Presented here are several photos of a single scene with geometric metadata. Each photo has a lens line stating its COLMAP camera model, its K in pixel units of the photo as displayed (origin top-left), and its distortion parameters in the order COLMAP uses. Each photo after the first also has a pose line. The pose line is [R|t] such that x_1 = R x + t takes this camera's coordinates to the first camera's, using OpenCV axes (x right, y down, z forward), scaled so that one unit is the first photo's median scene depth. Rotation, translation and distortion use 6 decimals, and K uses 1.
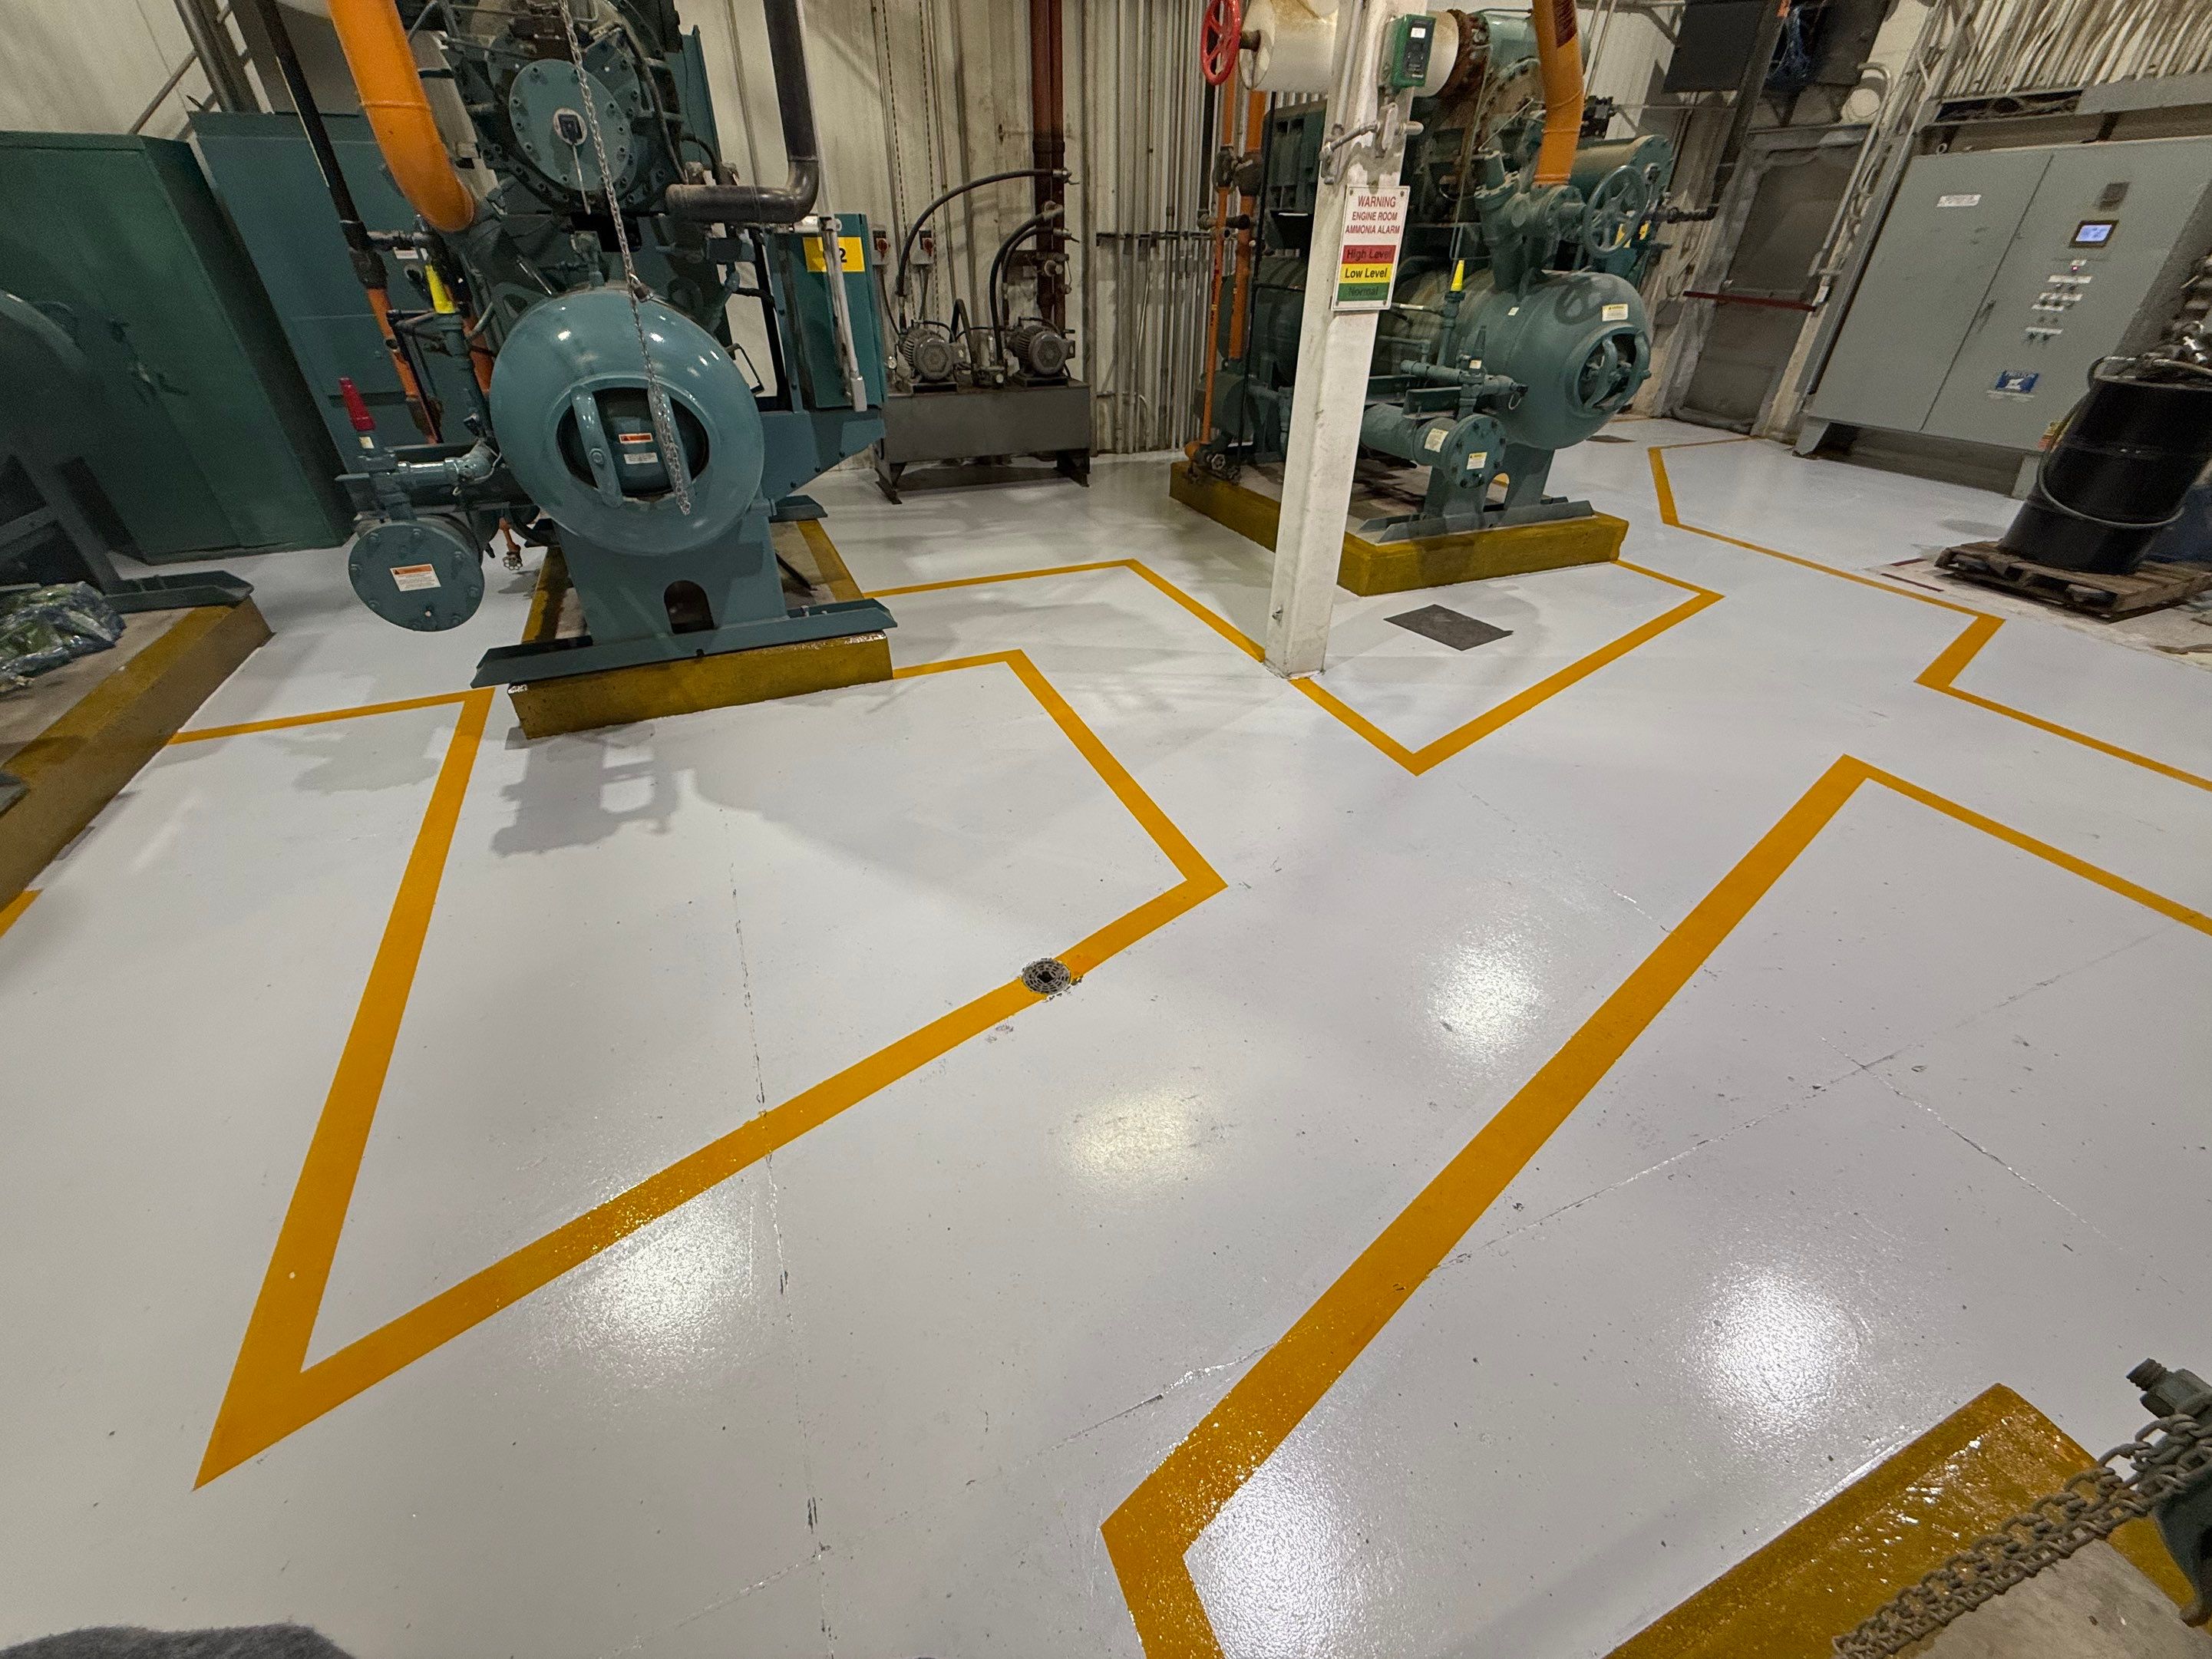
lens RADIAL K [[878.6, 0, 1100.2], [0, 878.6, 829.6], [0, 0, 1]] dist [0.000294, -0.000275]
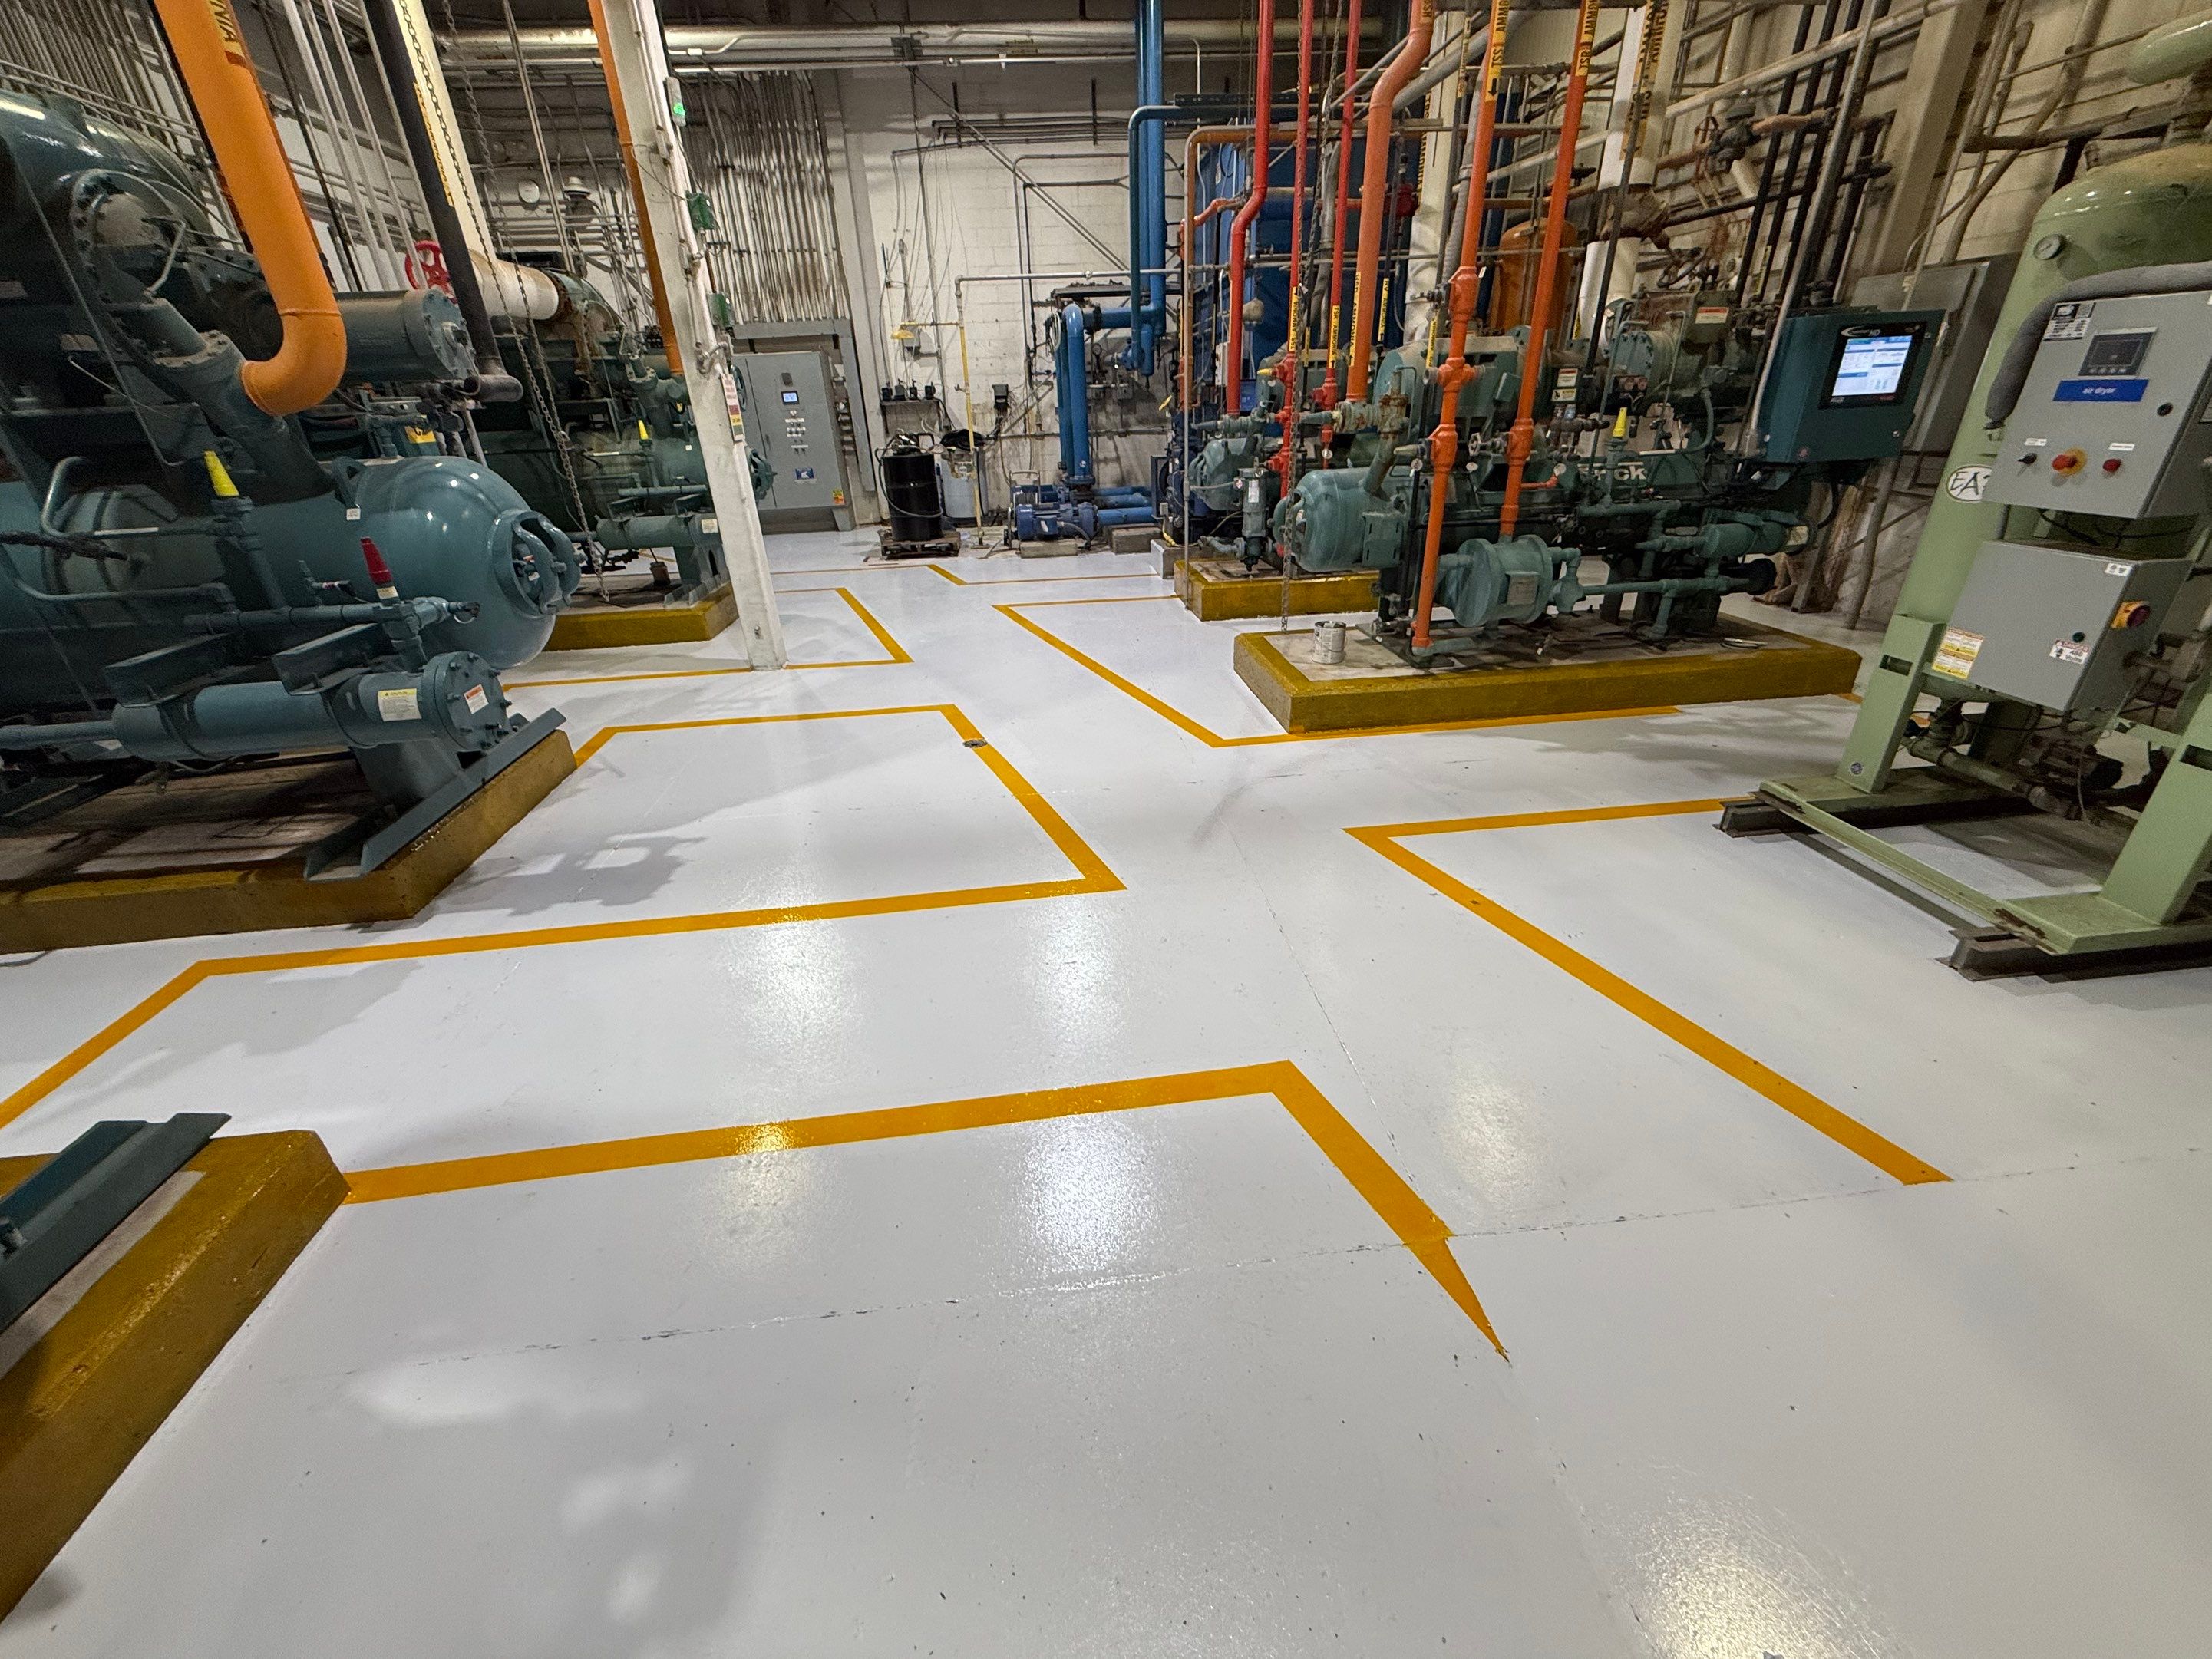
lens RADIAL K [[879.9, 0, 1100.5], [0, 879.9, 830.3], [0, 0, 1]] dist [0.000105, -0.000083]
pose [[0.290929, -0.444198, 0.847377, -0.948691], [0.572557, 0.790416, 0.217764, 0.030762], [-0.766511, 0.421818, 0.484284, -0.039077]]
